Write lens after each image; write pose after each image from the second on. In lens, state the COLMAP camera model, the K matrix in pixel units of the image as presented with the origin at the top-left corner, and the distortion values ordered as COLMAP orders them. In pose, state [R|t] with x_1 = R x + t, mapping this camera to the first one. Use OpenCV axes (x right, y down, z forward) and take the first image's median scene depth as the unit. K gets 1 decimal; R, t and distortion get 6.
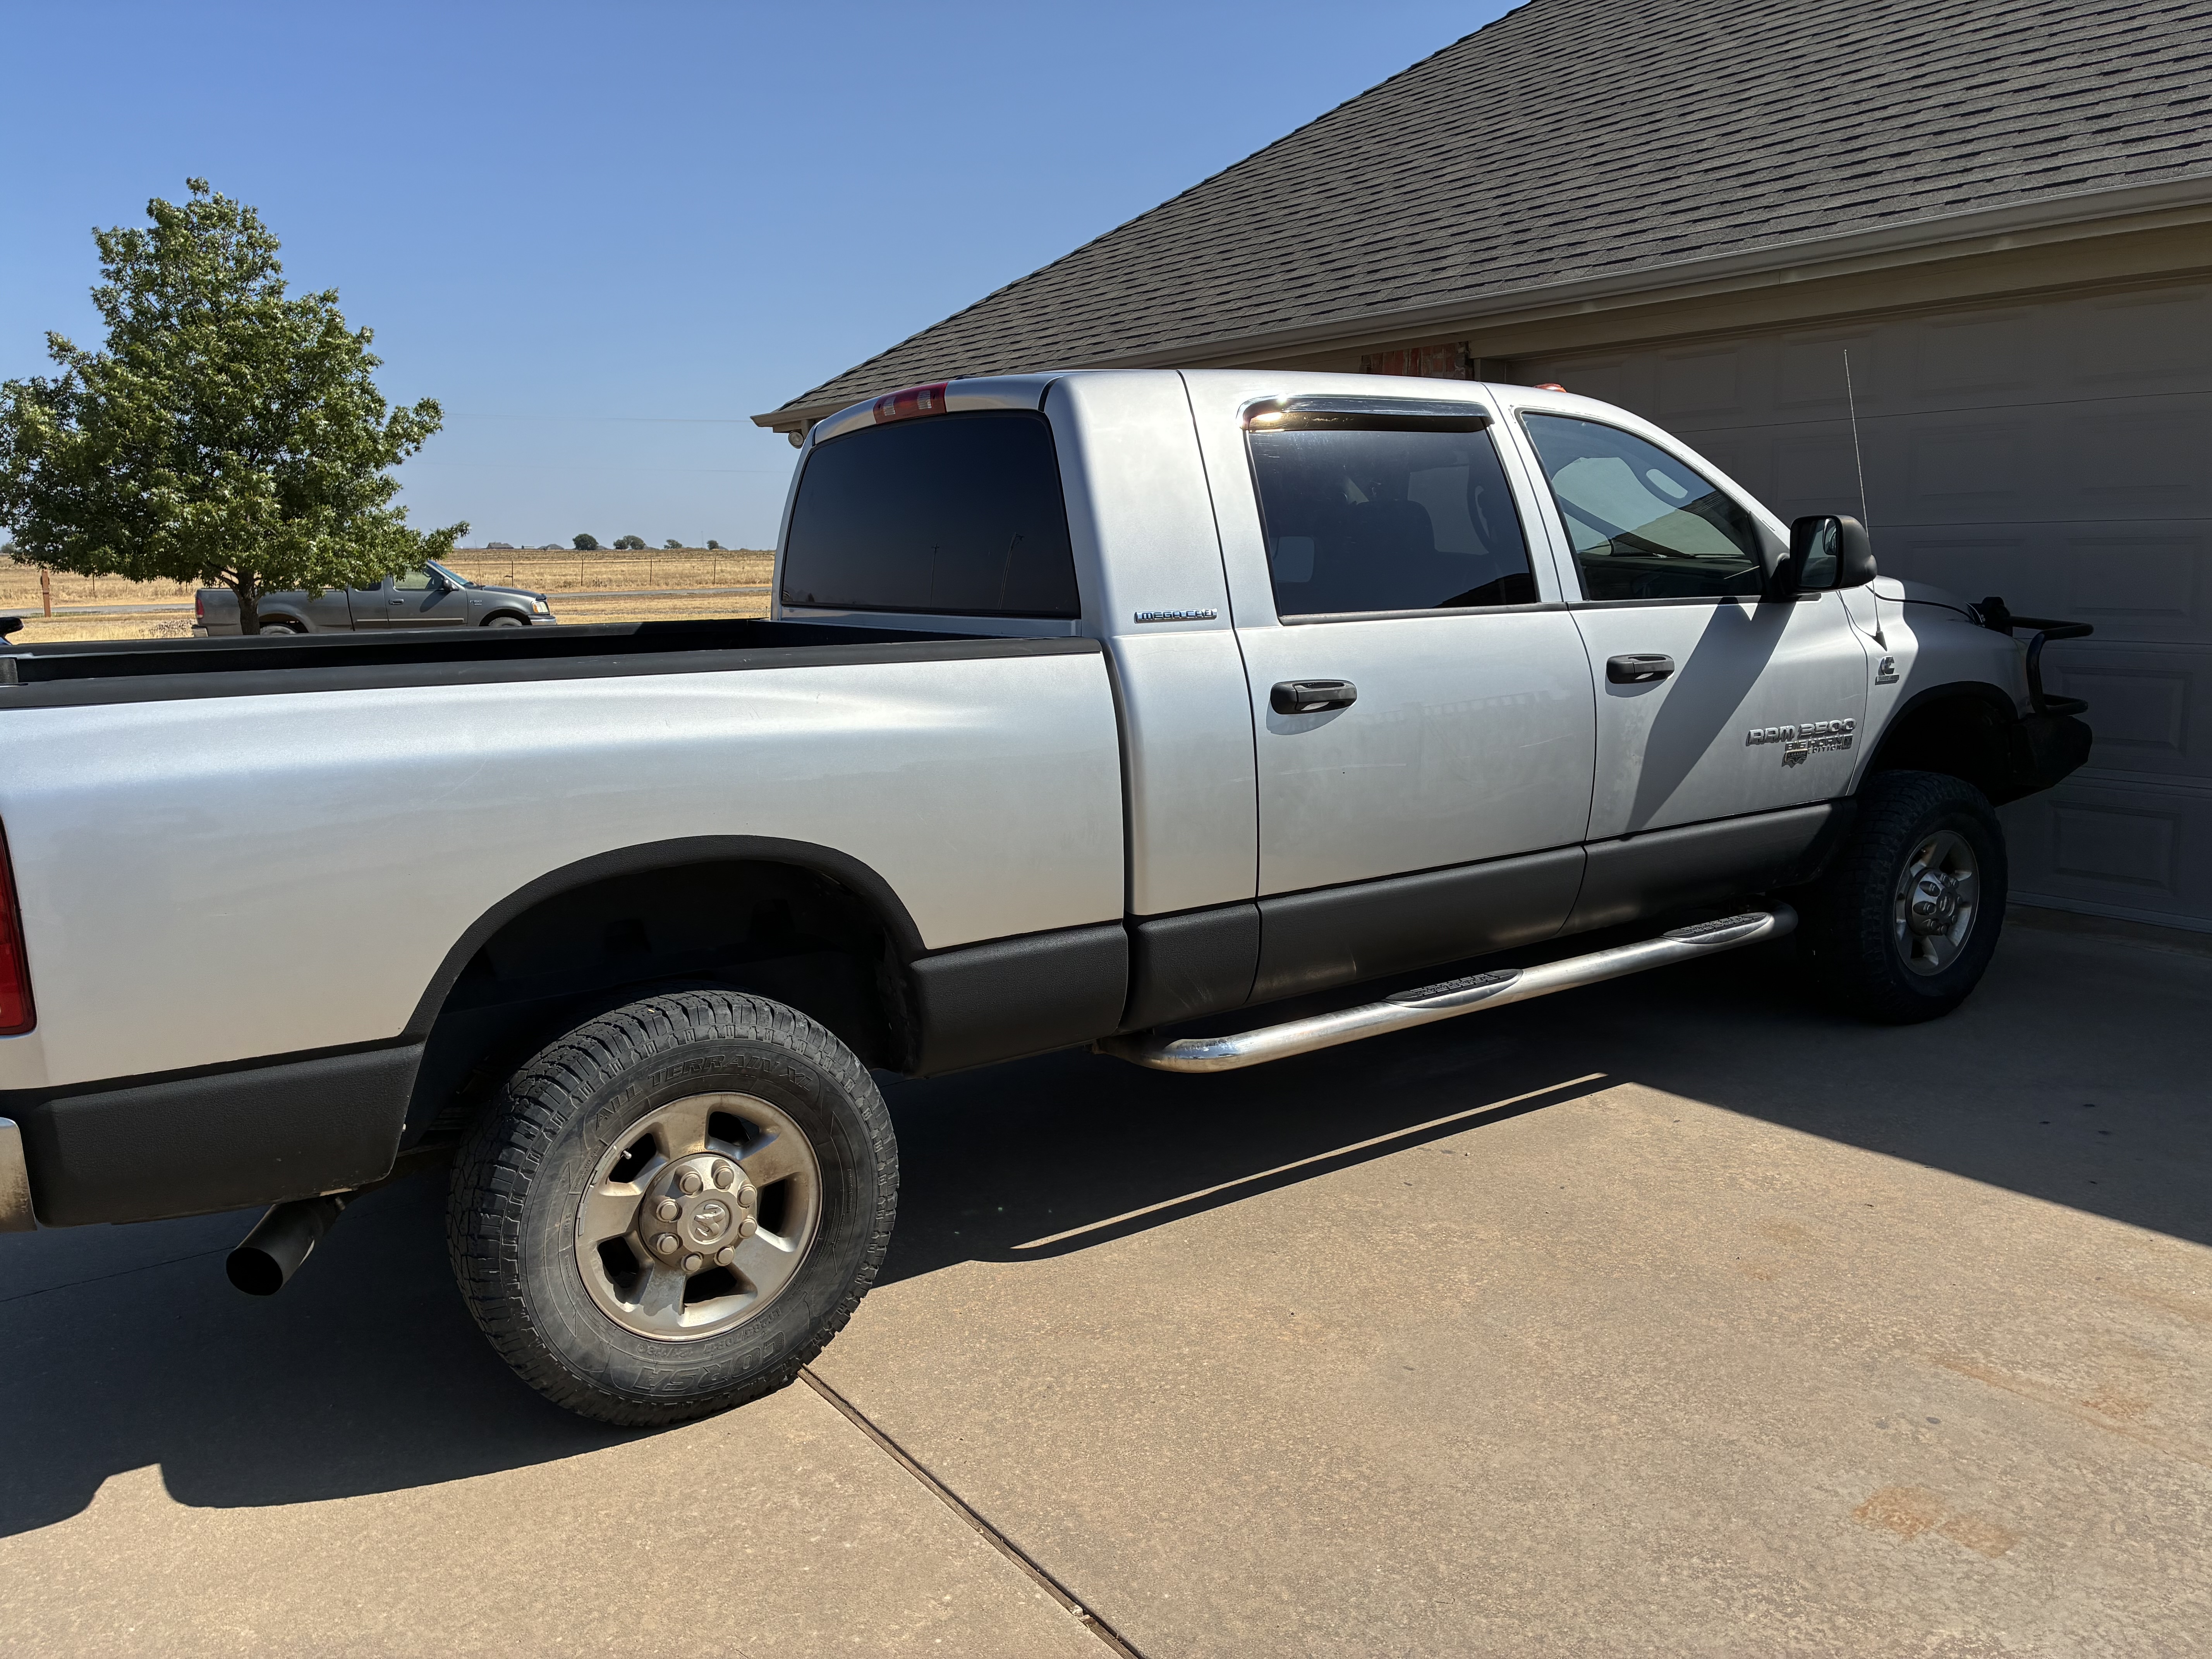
lens RADIAL K [[1680.5, 0, 1106.0], [0, 1680.5, 829.5], [0, 0, 1]] dist [0.019470, -0.004697]
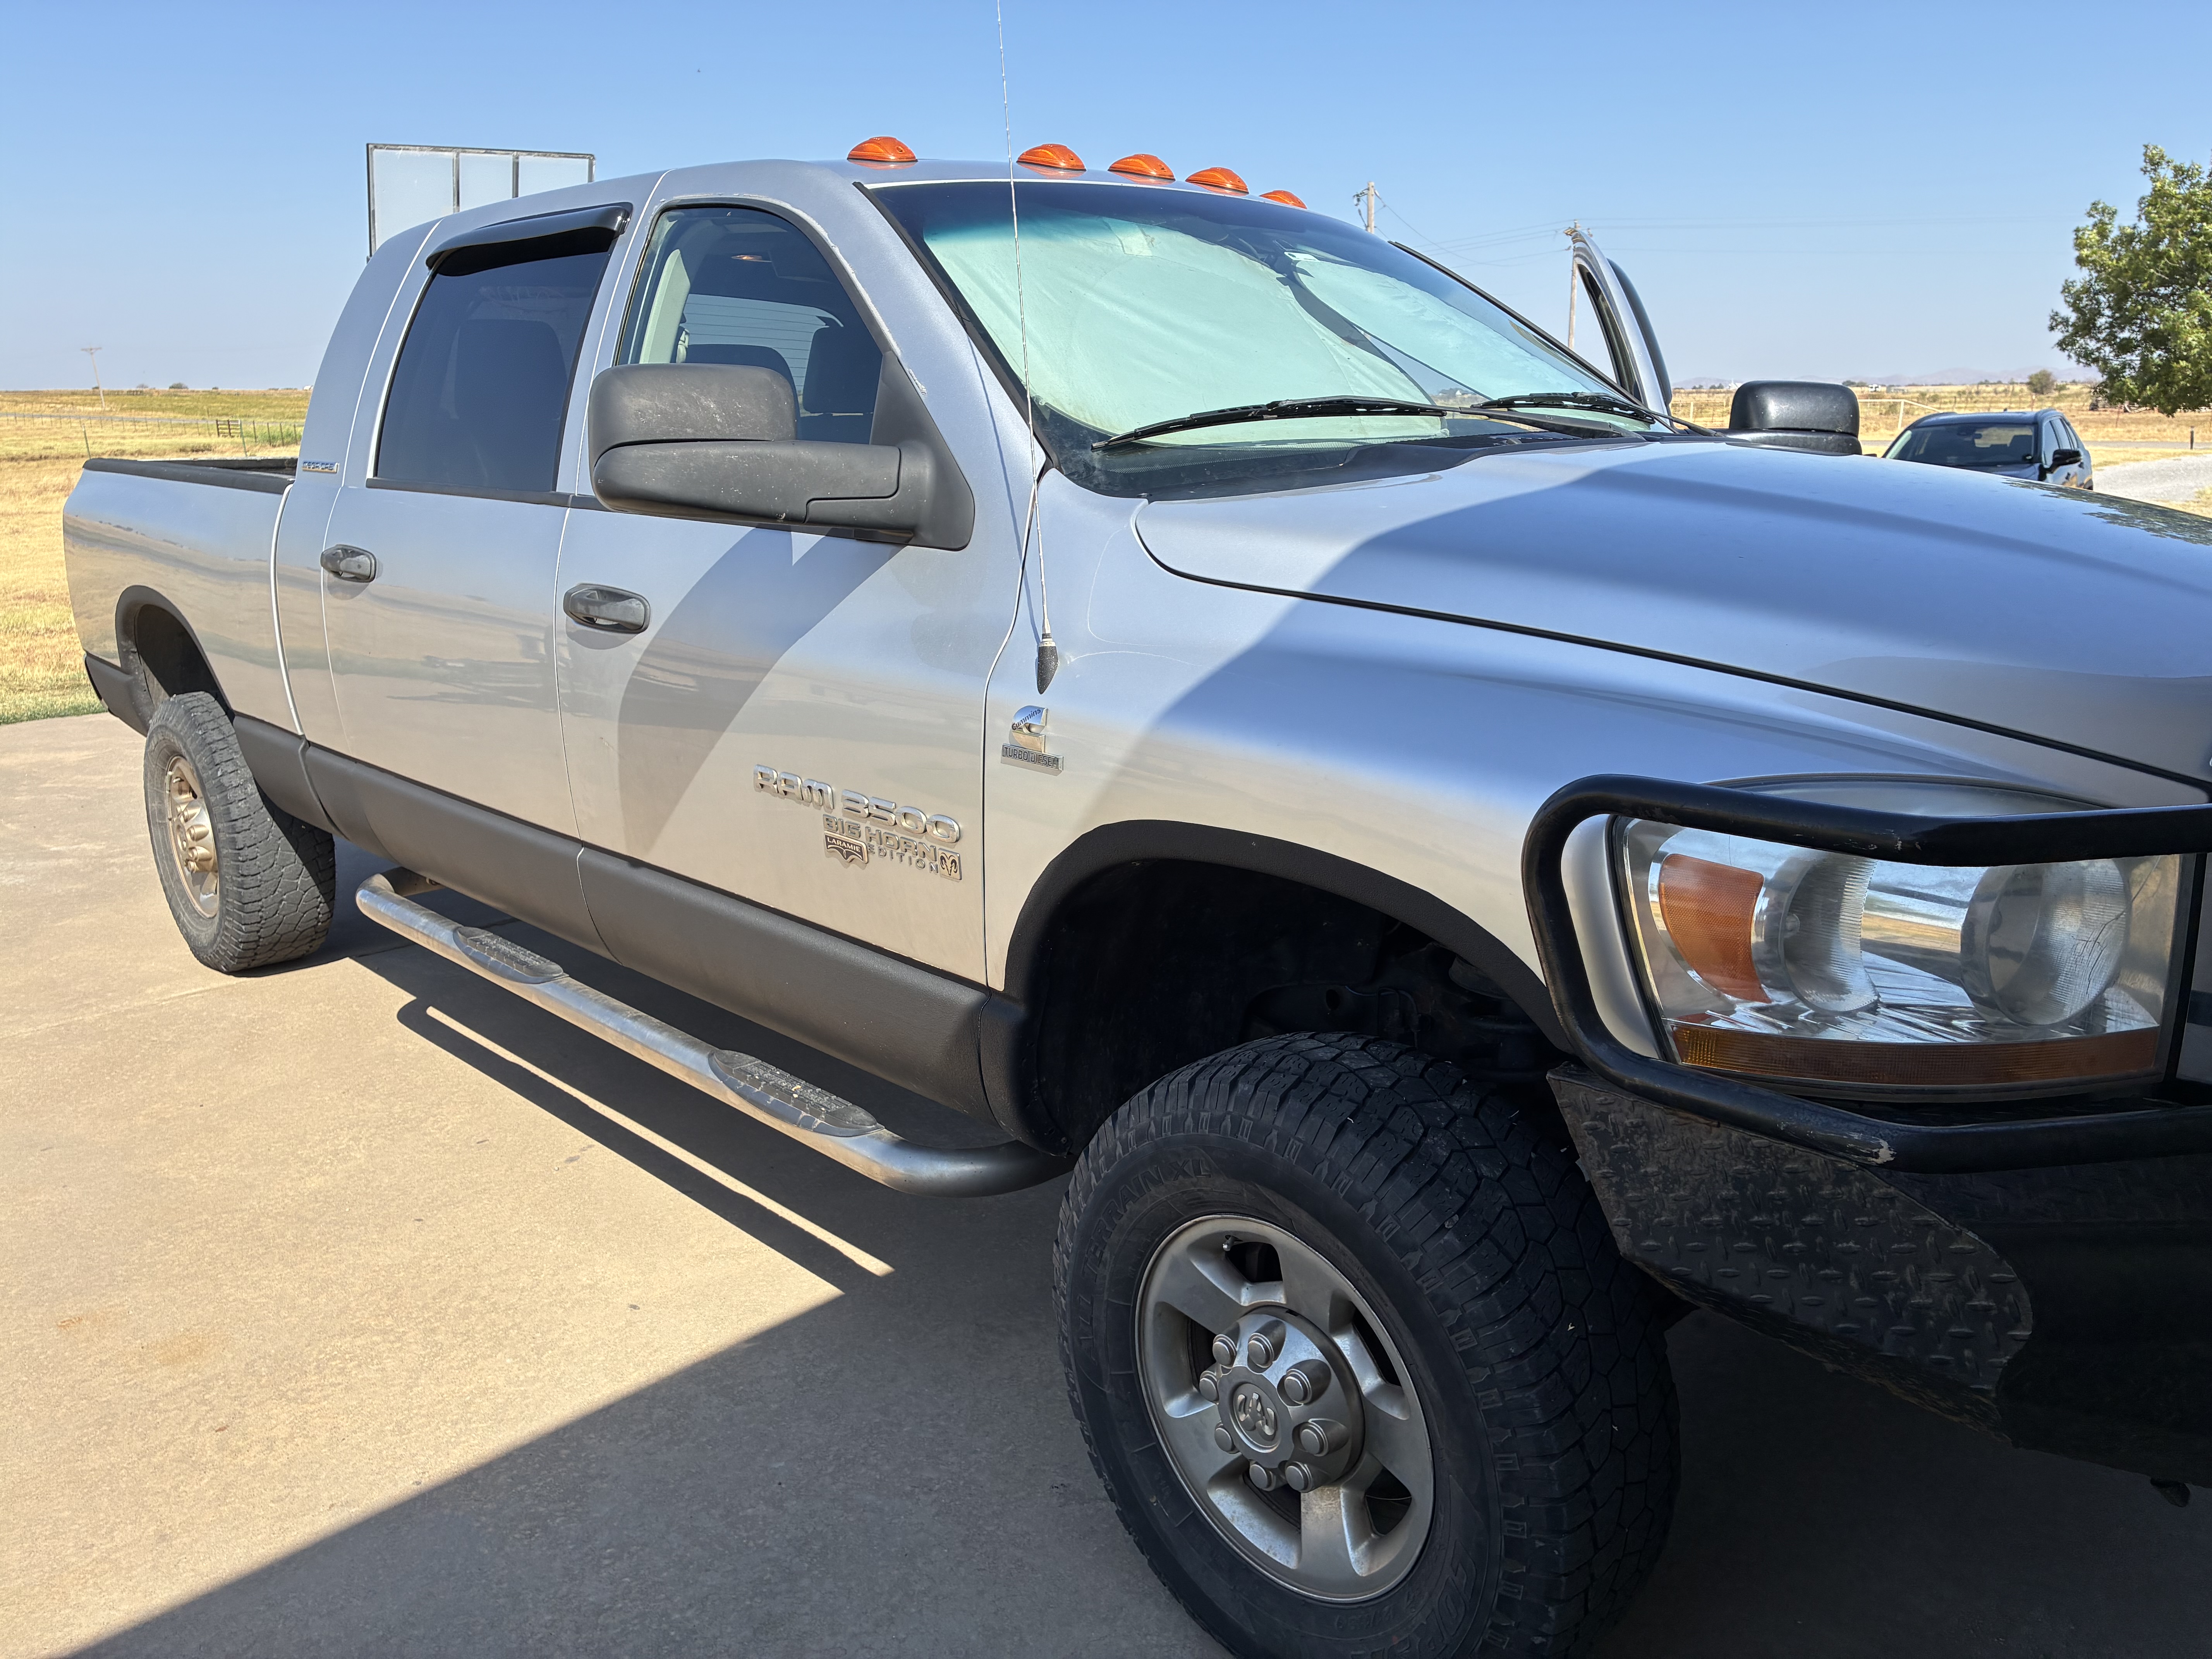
lens RADIAL K [[1680.5, 0, 1106.0], [0, 1680.5, 829.5], [0, 0, 1]] dist [0.019470, -0.004697]
pose [[0.151326, 0.250591, -0.956193, 0.968659], [-0.152864, 0.961628, 0.227823, -0.187425], [0.976592, 0.111692, 0.183826, 1.064263]]
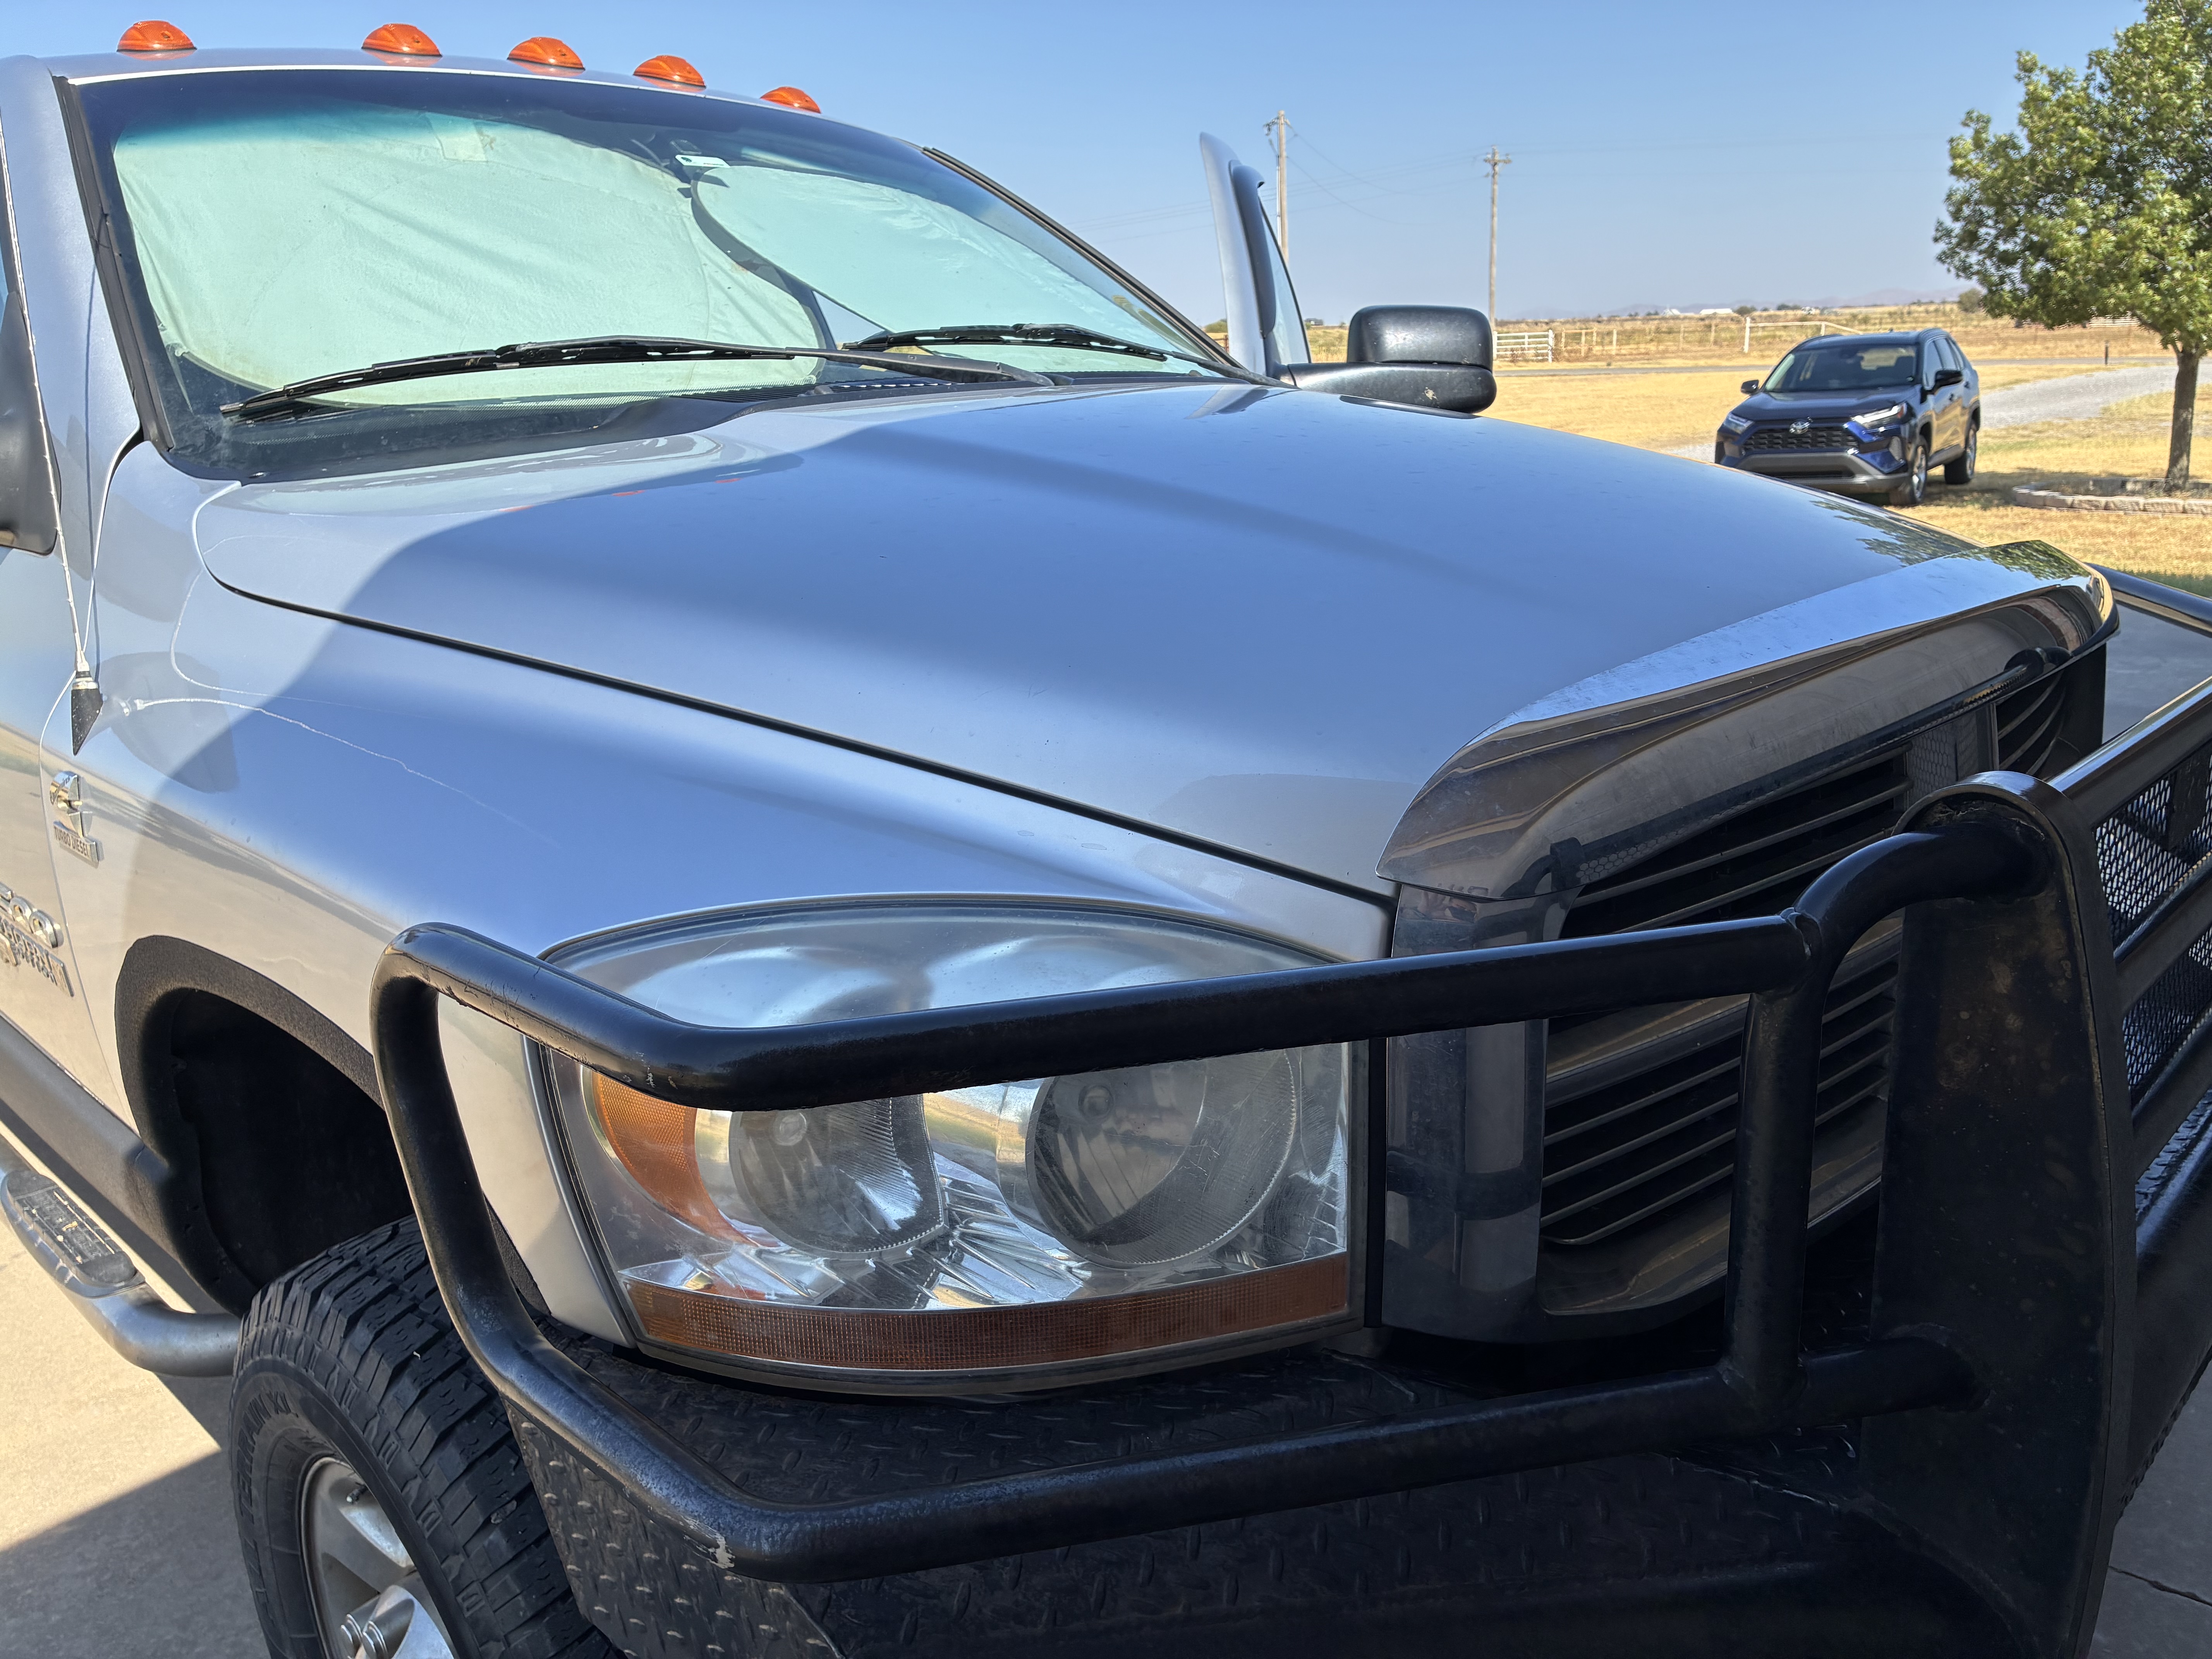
lens RADIAL K [[1693.0, 0, 1106.0], [0, 1693.0, 829.5], [0, 0, 1]] dist [0.028327, 0.005461]
pose [[0.190429, 0.273192, -0.942923, 0.882537], [-0.128847, 0.959145, 0.251871, -0.213087], [0.973209, 0.073530, 0.217849, 1.249620]]
